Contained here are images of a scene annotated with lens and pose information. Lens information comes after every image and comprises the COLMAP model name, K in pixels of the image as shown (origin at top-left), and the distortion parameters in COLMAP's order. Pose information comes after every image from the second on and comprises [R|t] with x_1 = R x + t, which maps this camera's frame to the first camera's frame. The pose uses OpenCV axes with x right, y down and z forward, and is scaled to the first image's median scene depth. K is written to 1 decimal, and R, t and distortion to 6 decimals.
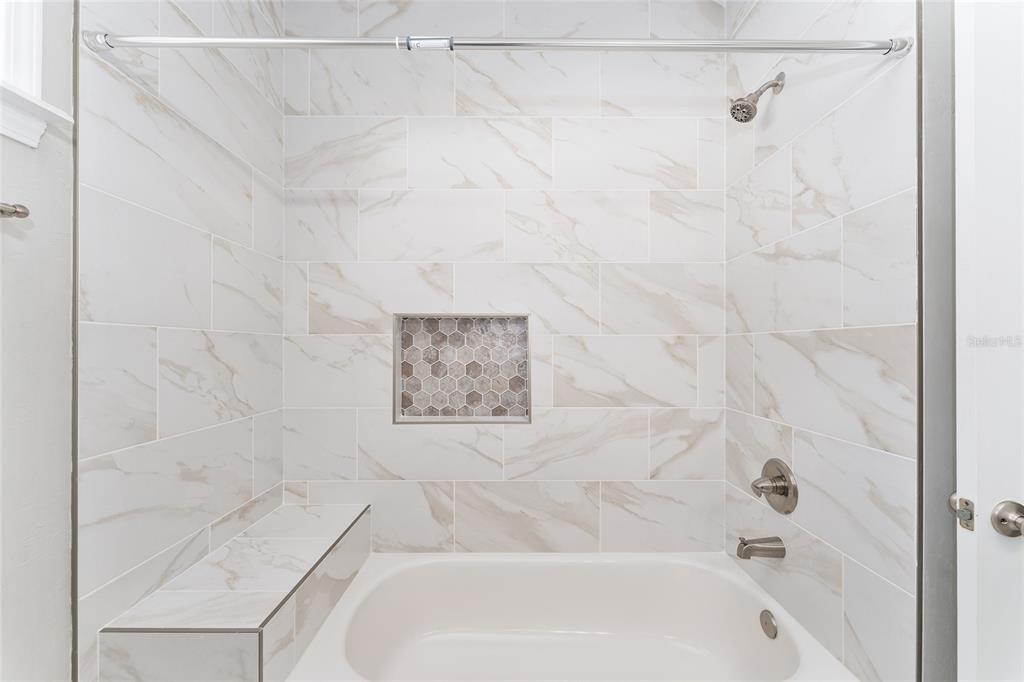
lens RADIAL K [[411.7, 0, 510.5], [0, 411.7, 350.2], [0, 0, 1]] dist [-0.000175, -0.000258]
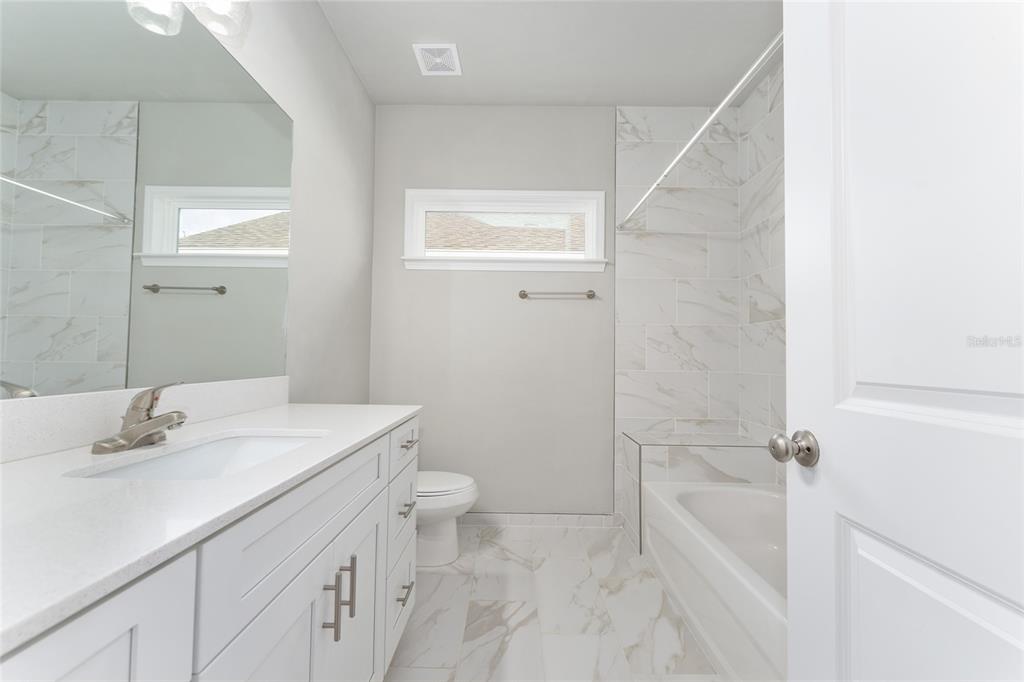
lens RADIAL K [[411.7, 0, 510.5], [0, 411.7, 350.2], [0, 0, 1]] dist [-0.000175, -0.000258]
pose [[-0.021486, -0.010862, -0.999710, 1.111174], [-0.017308, 0.999795, -0.010491, 0.094910], [0.999619, 0.017078, -0.021670, 0.172517]]
